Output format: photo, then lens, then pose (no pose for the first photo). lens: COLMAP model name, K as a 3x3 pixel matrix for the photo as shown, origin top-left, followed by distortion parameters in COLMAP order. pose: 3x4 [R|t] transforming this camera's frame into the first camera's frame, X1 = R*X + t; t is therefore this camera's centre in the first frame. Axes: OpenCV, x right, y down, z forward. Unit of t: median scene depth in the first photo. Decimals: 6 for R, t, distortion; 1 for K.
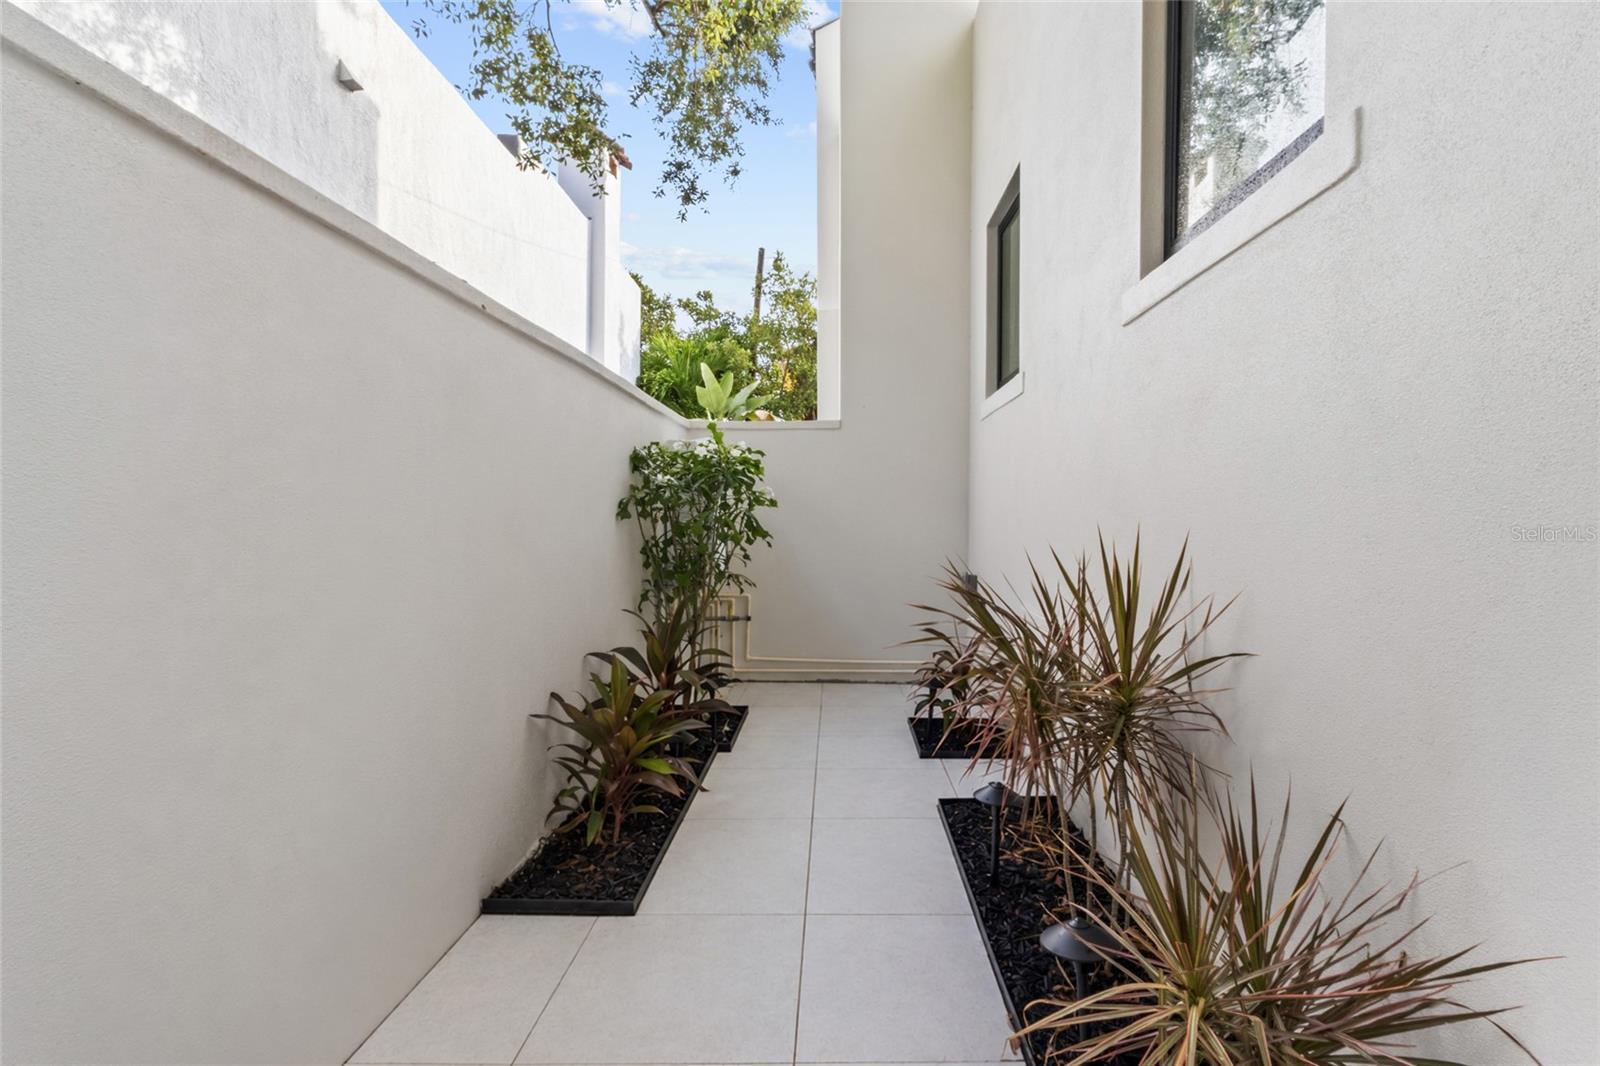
lens RADIAL K [[738.2, 0, 802.6], [0, 738.2, 524.0], [0, 0, 1]] dist [0.002119, -0.000153]
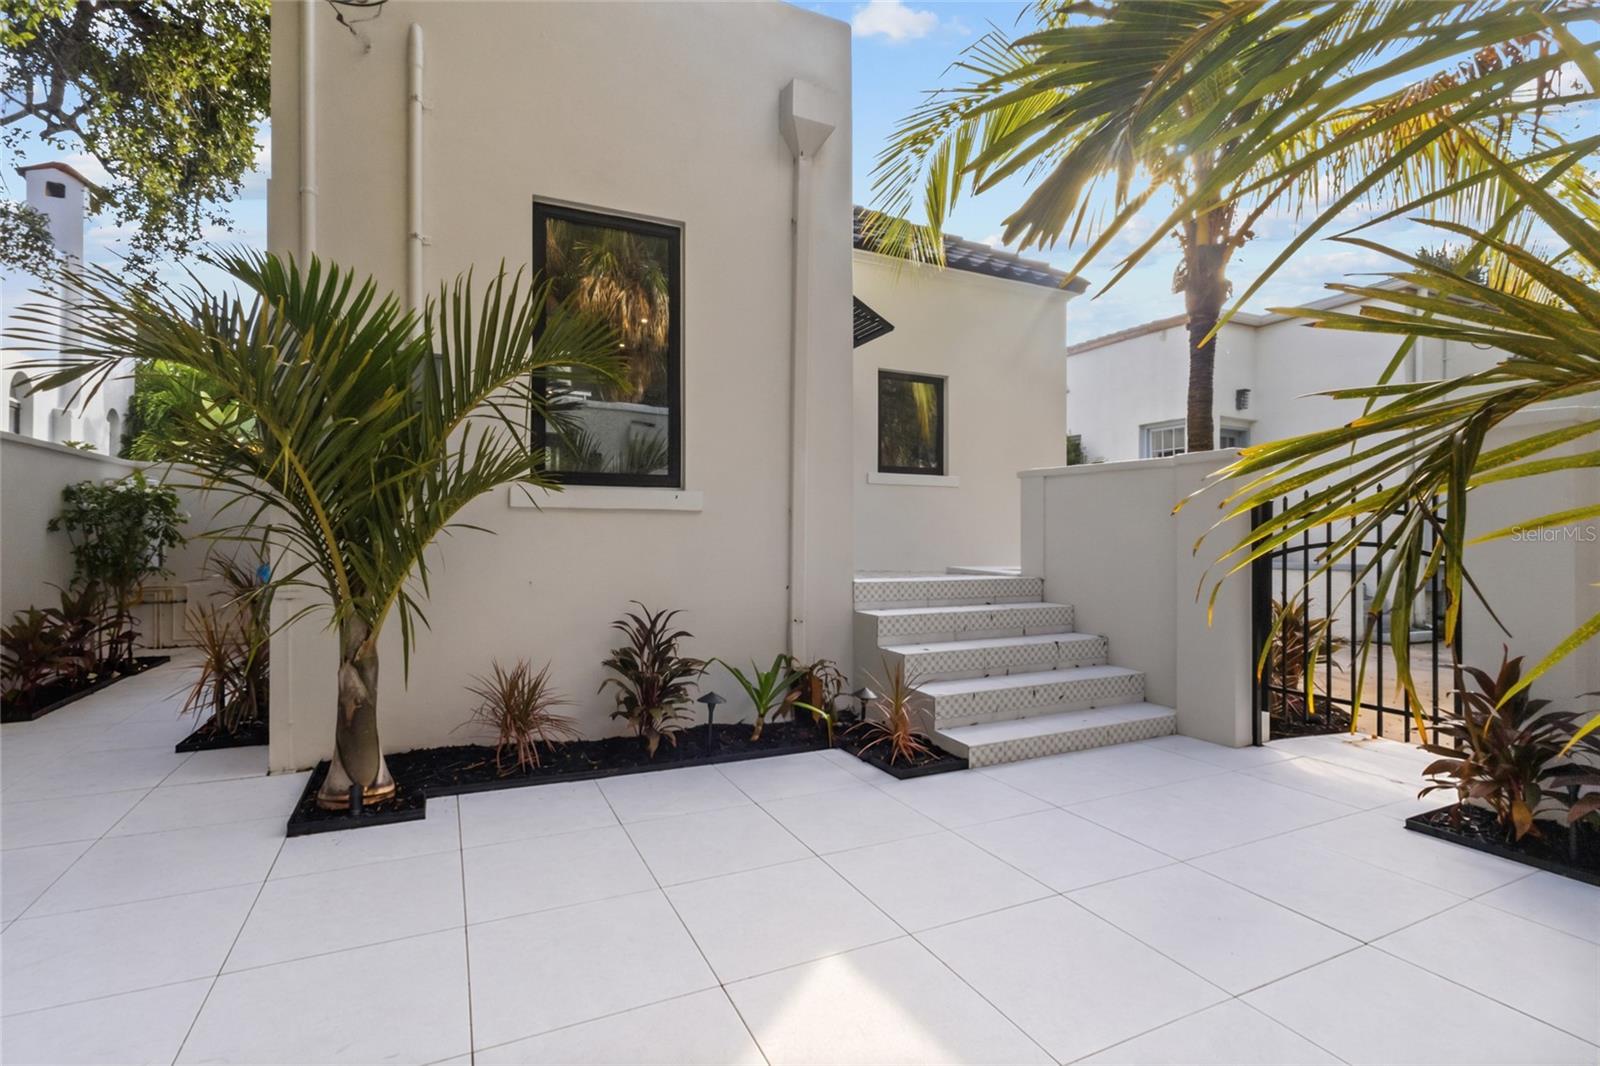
lens RADIAL K [[738.2, 0, 796.9], [0, 738.2, 533.8], [0, 0, 1]] dist [0.002119, -0.000153]
pose [[0.891981, -0.002288, 0.452067, 0.419654], [0.005795, 0.999963, -0.006373, 0.016031], [-0.452035, 0.008304, 0.891961, -1.026863]]
